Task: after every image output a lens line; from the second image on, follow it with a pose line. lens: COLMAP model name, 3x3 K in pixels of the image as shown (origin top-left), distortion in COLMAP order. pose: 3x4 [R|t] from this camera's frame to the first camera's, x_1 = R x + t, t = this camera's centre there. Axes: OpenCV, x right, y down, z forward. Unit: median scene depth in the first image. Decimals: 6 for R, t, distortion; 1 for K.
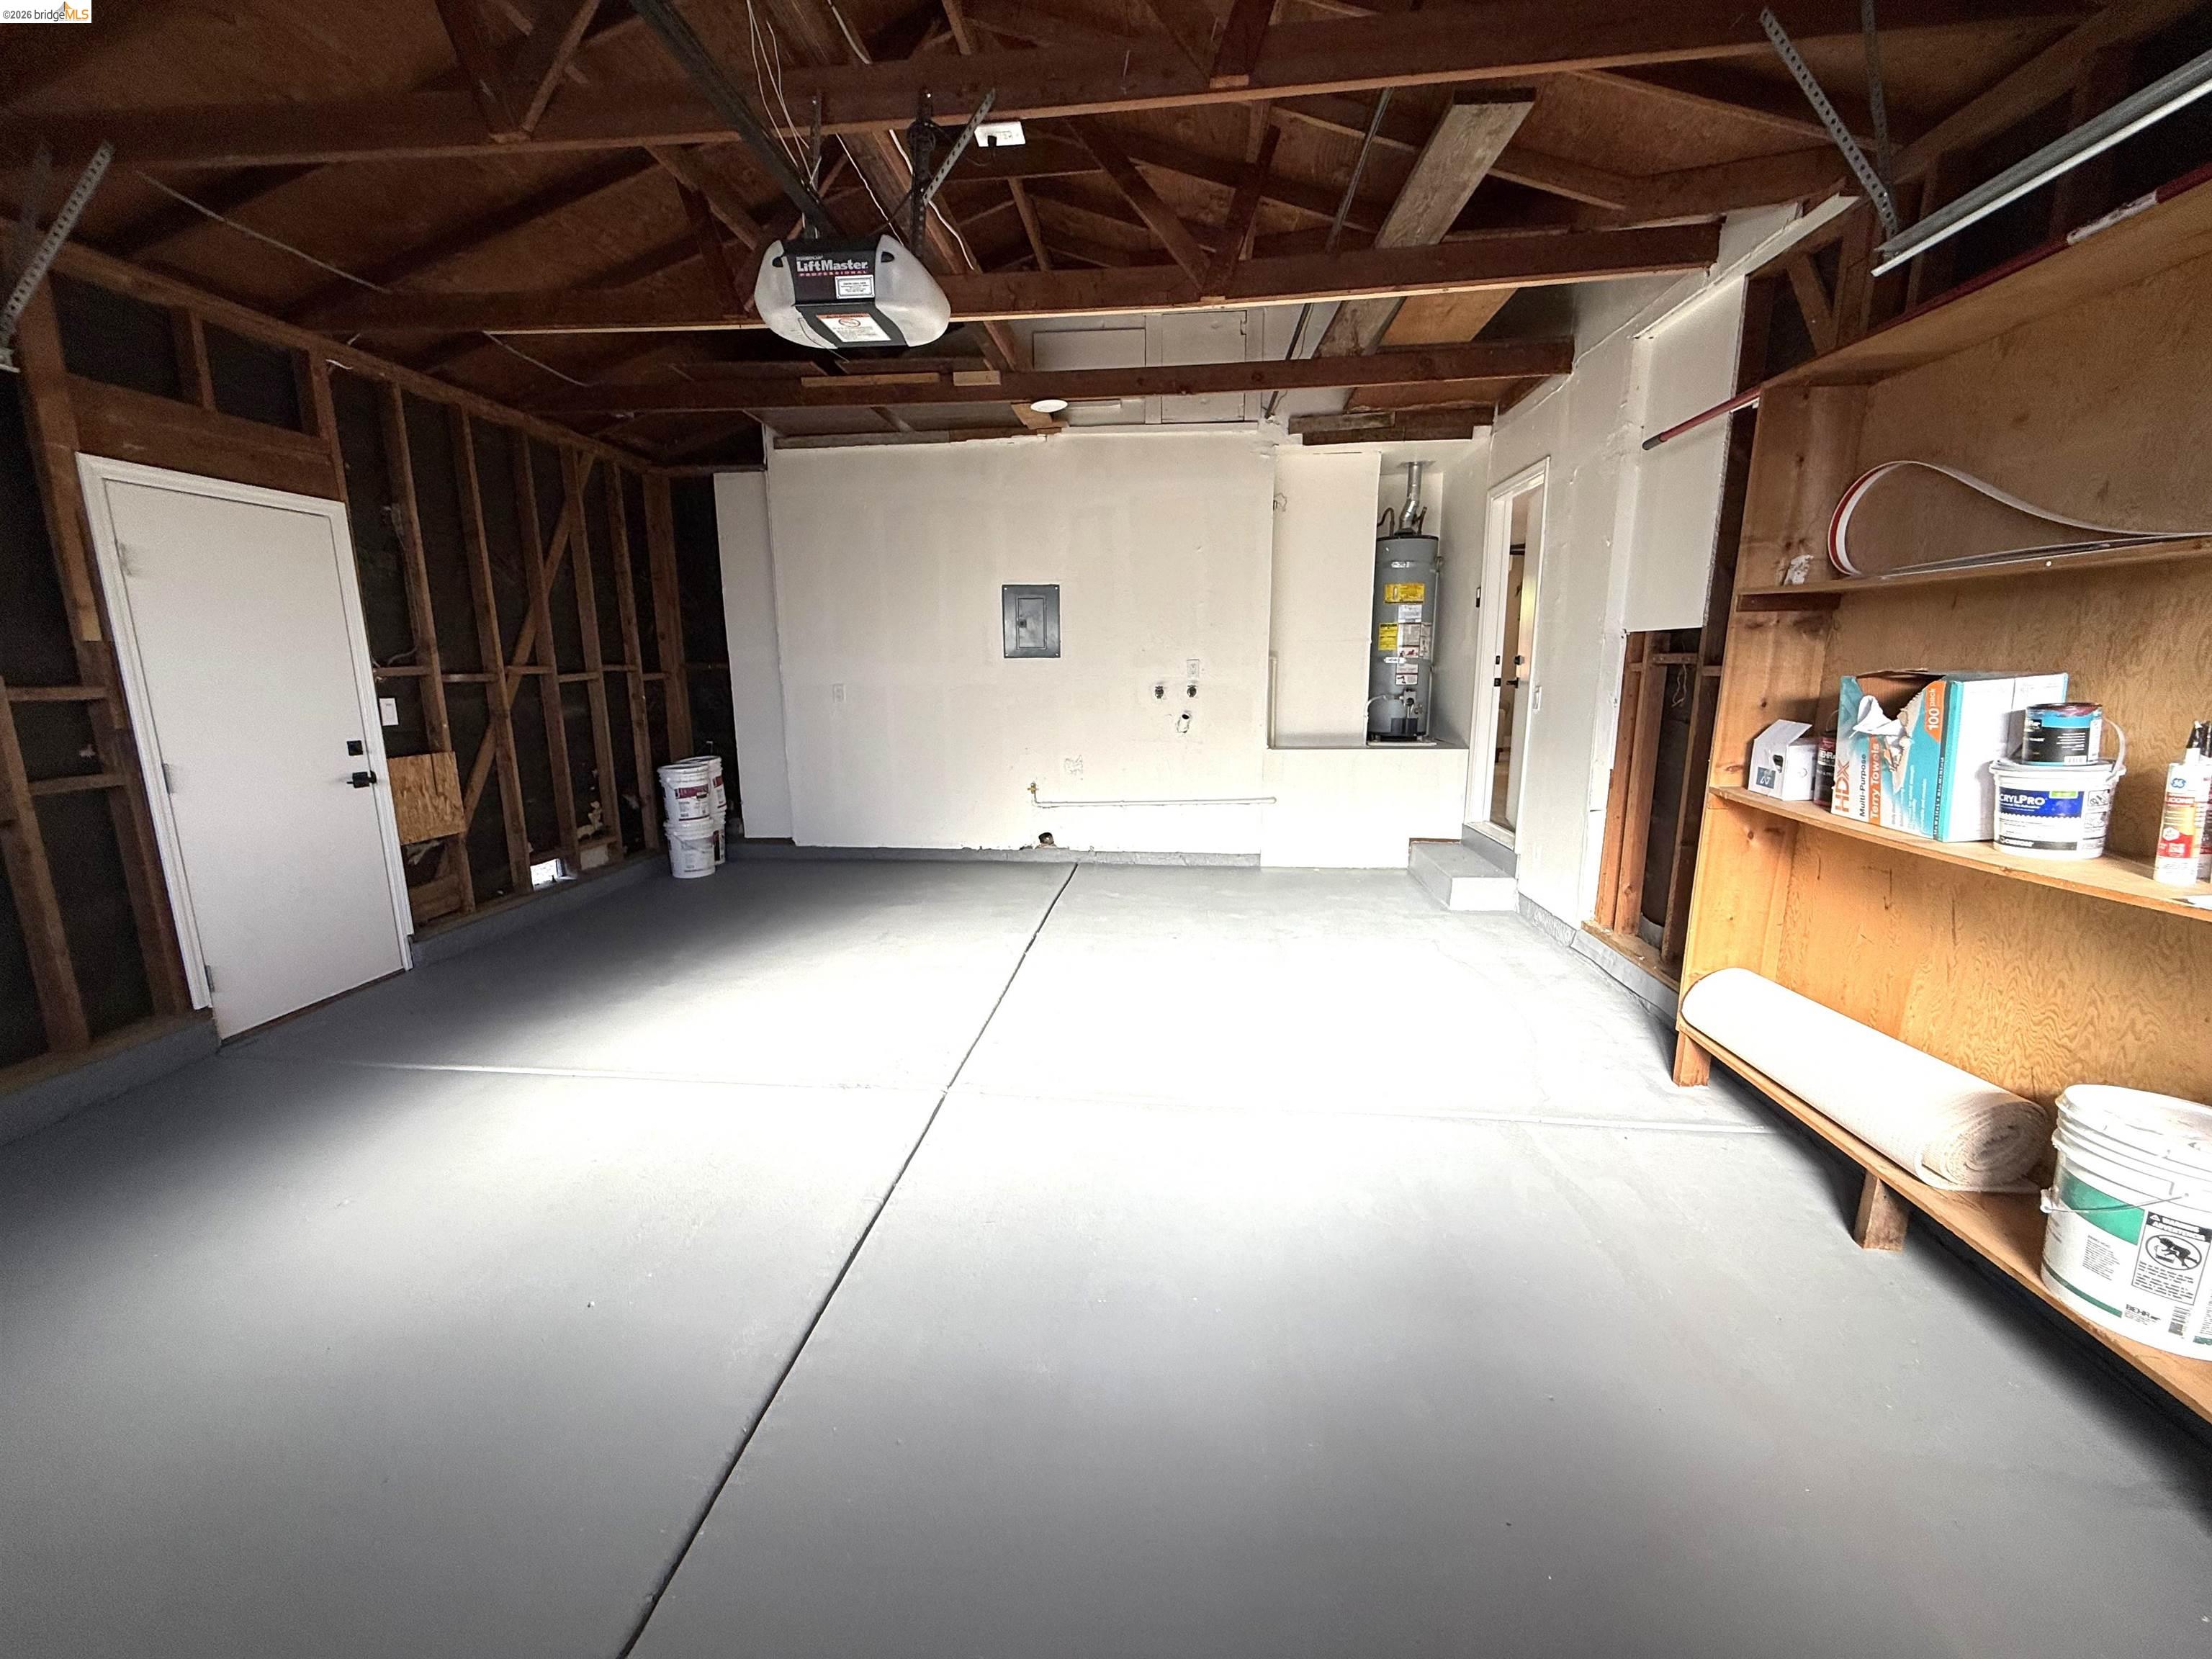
lens RADIAL K [[878.5, 0, 1106.0], [0, 878.5, 829.5], [0, 0, 1]] dist [-0.000127, -0.000019]
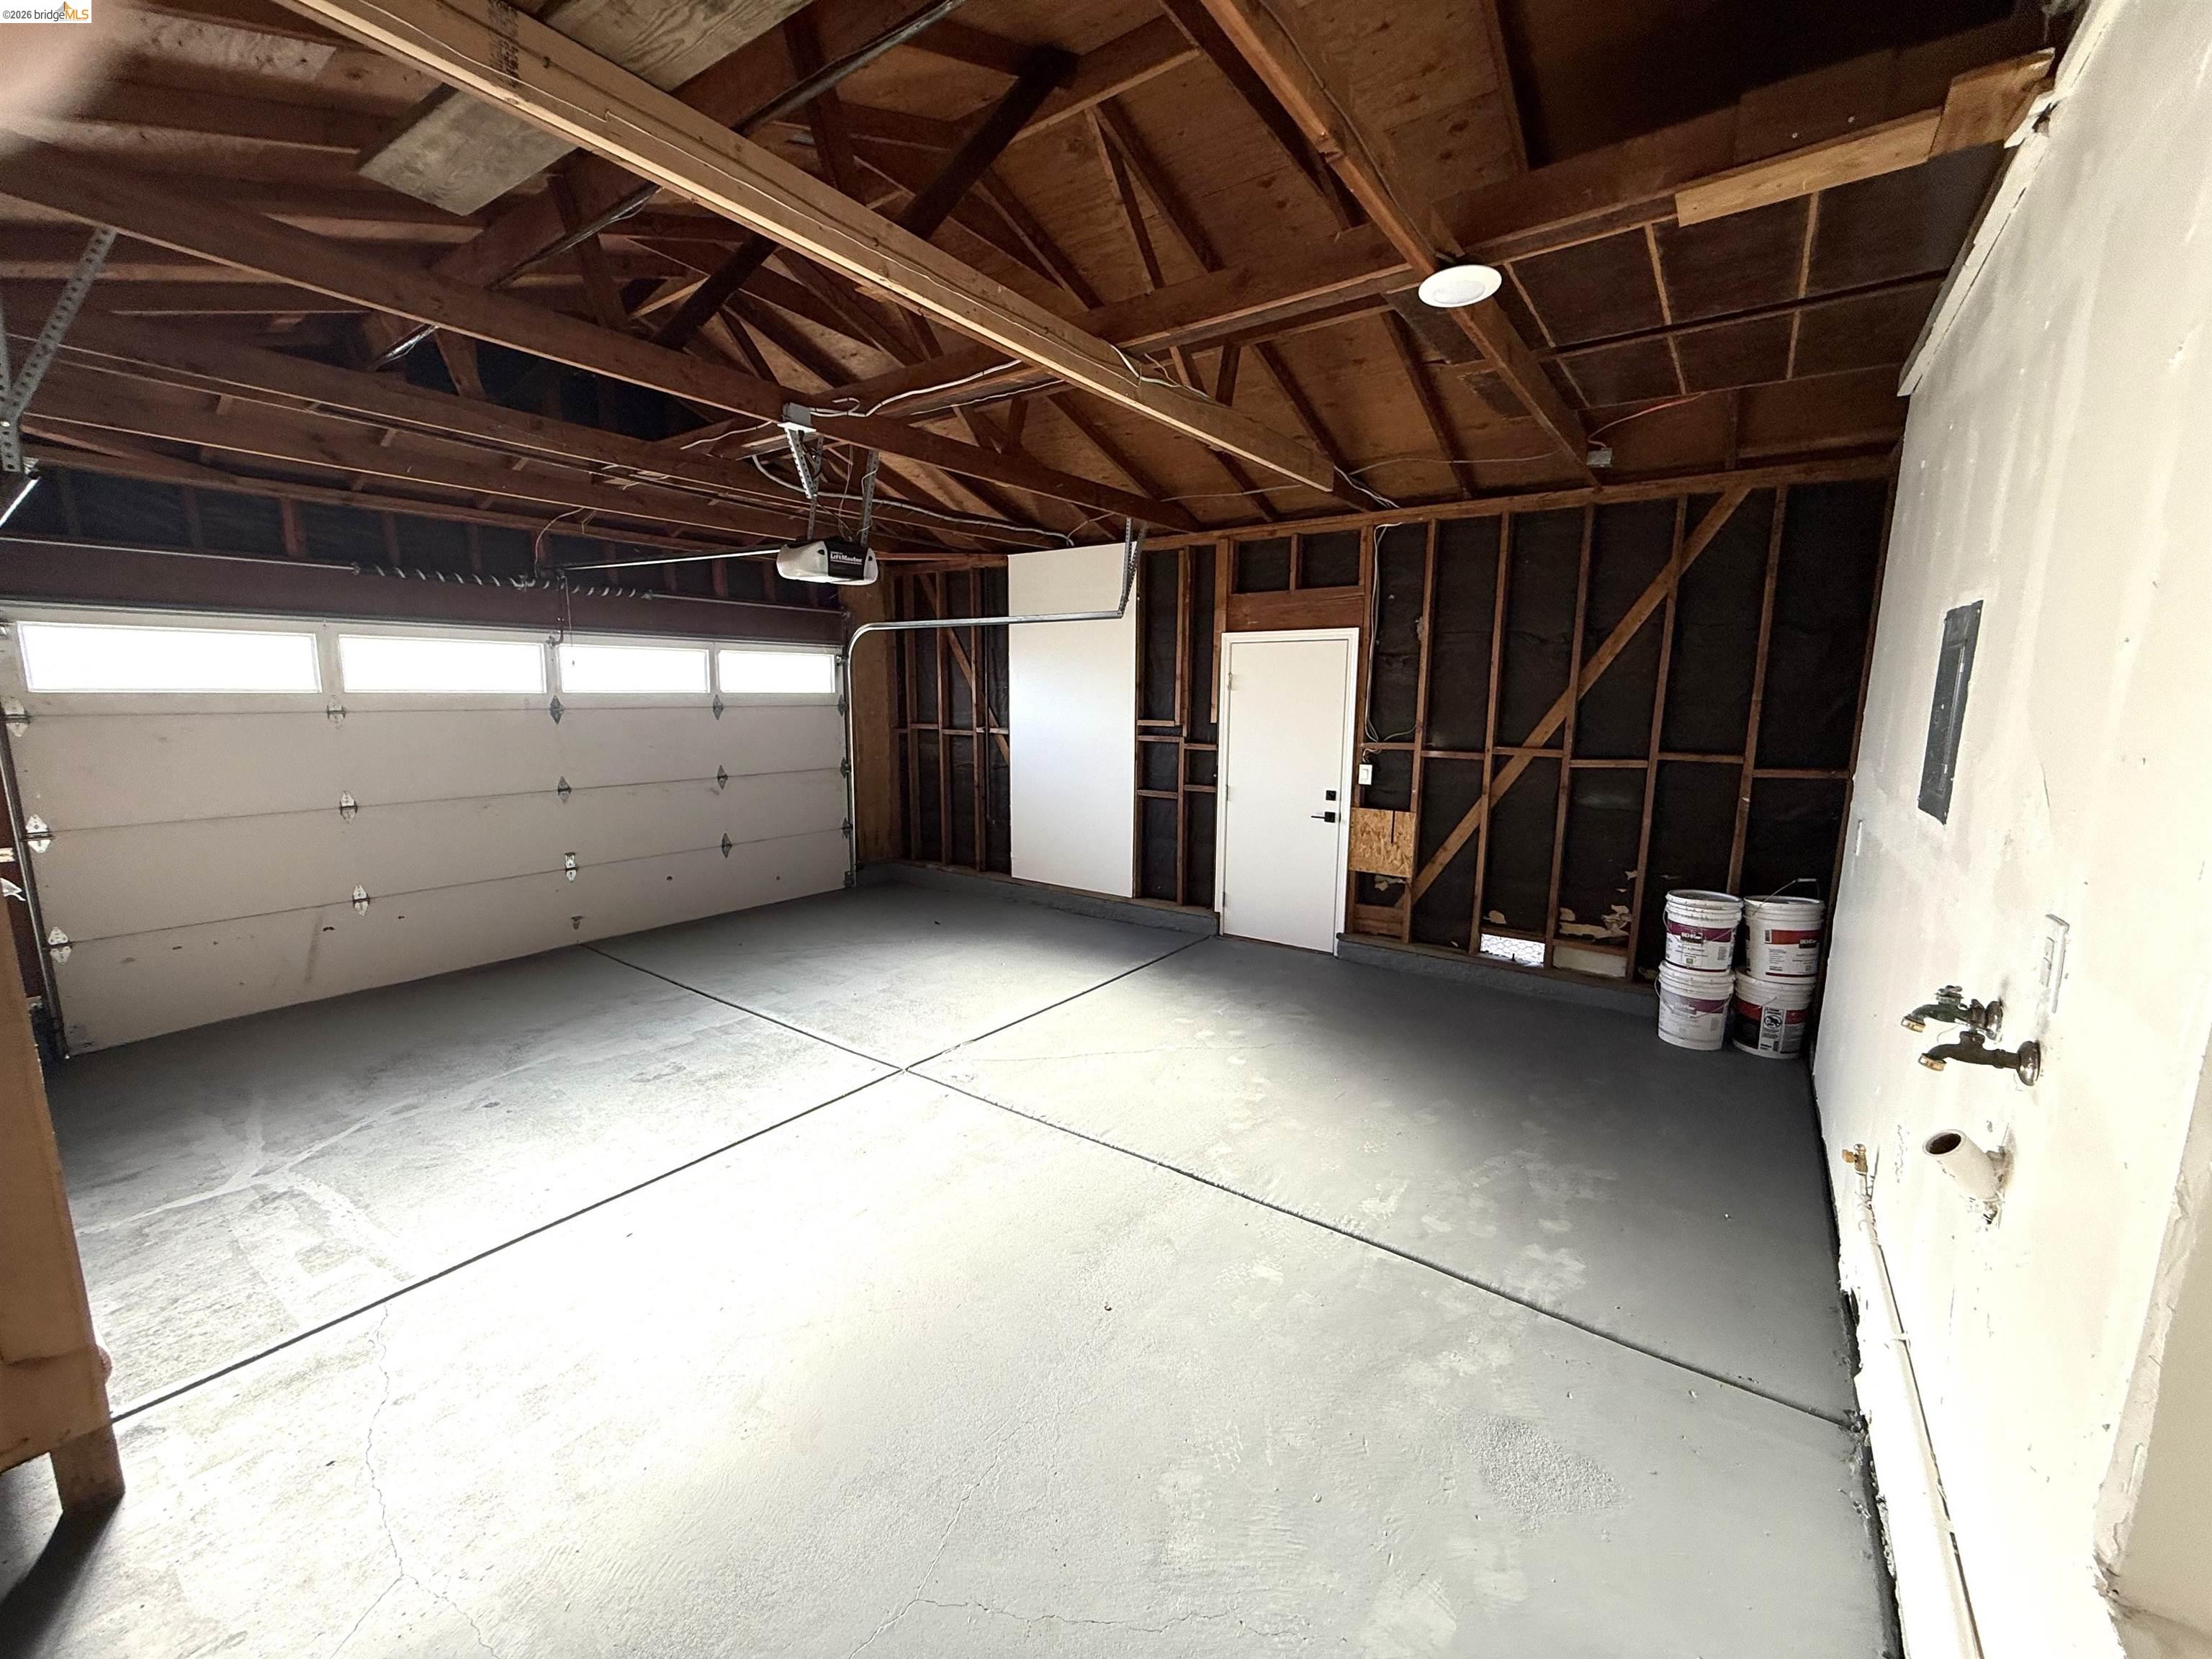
lens RADIAL K [[878.5, 0, 1106.0], [0, 878.5, 829.5], [0, 0, 1]] dist [-0.000127, -0.000019]
pose [[-0.510740, 0.137225, -0.848713, 0.544192], [-0.161968, 0.954145, 0.251741, -0.322493], [0.844341, 0.266038, -0.465094, 1.287131]]
